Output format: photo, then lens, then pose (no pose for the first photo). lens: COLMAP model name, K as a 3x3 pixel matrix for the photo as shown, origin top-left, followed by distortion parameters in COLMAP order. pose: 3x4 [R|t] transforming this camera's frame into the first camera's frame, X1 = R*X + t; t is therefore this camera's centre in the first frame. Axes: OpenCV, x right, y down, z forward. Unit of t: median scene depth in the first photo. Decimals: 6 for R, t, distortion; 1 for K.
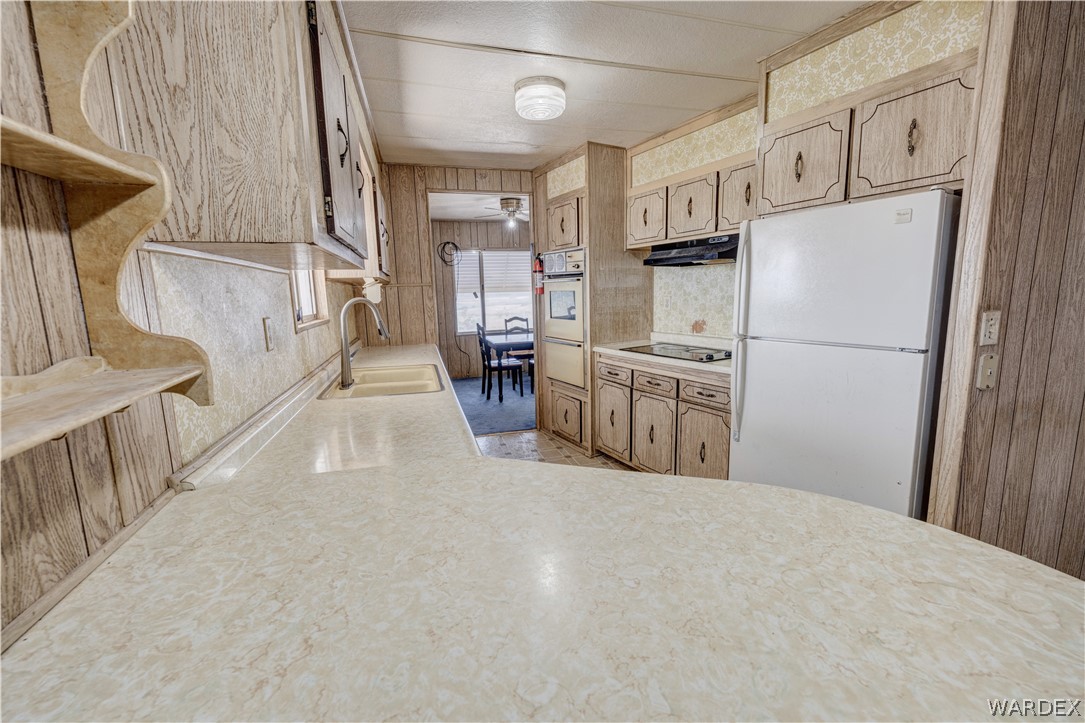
lens RADIAL K [[435.9, 0, 539.2], [0, 435.9, 353.9], [0, 0, 1]] dist [-0.002581, -0.000389]
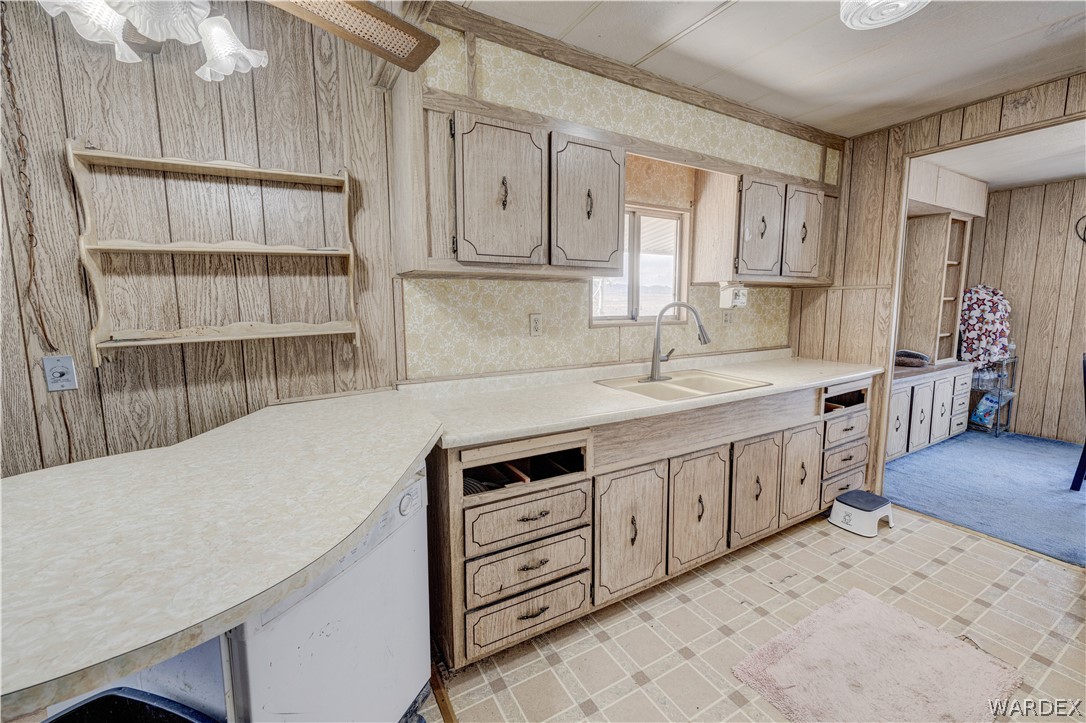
lens RADIAL K [[436.3, 0, 539.7], [0, 436.3, 353.9], [0, 0, 1]] dist [-0.002581, -0.000389]
pose [[0.241015, 0.142055, -0.960069, 0.816841], [-0.140894, 0.983872, 0.110207, -0.113810], [0.960240, 0.108706, 0.257143, 0.646229]]
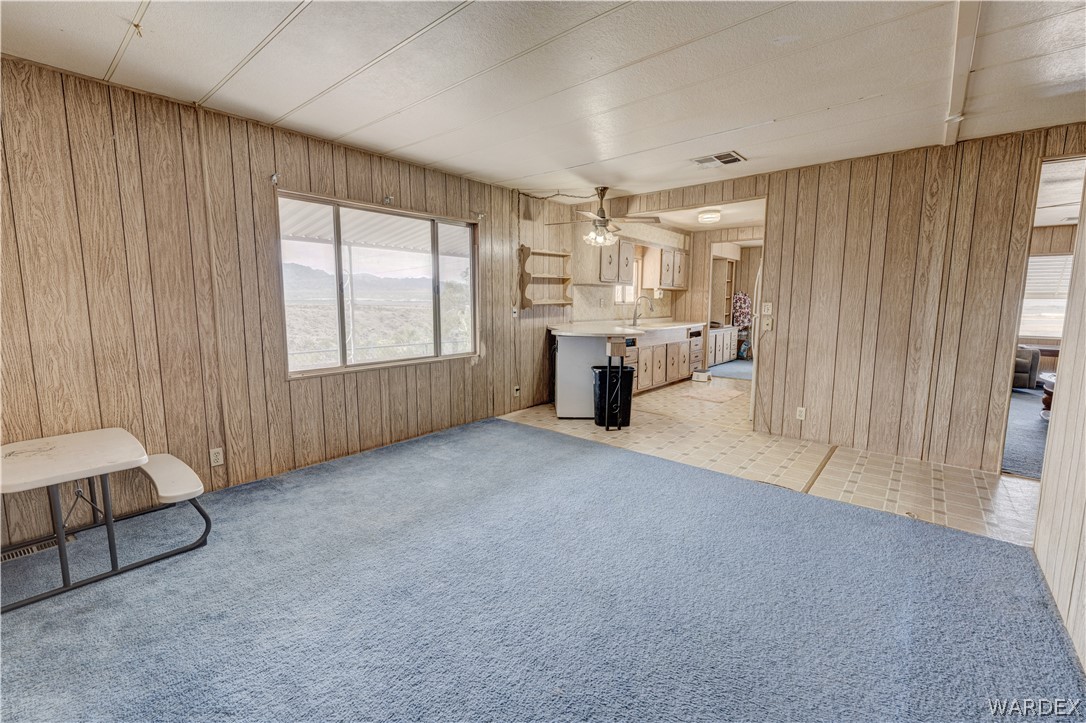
lens RADIAL K [[452.0, 0, 544.7], [0, 452.0, 355.4], [0, 0, 1]] dist [-0.001820, -0.000433]
pose [[0.560188, 0.127748, -0.818456, 2.519632], [-0.138836, 0.988540, 0.059271, 0.253488], [0.816648, 0.080428, 0.571504, -1.737907]]
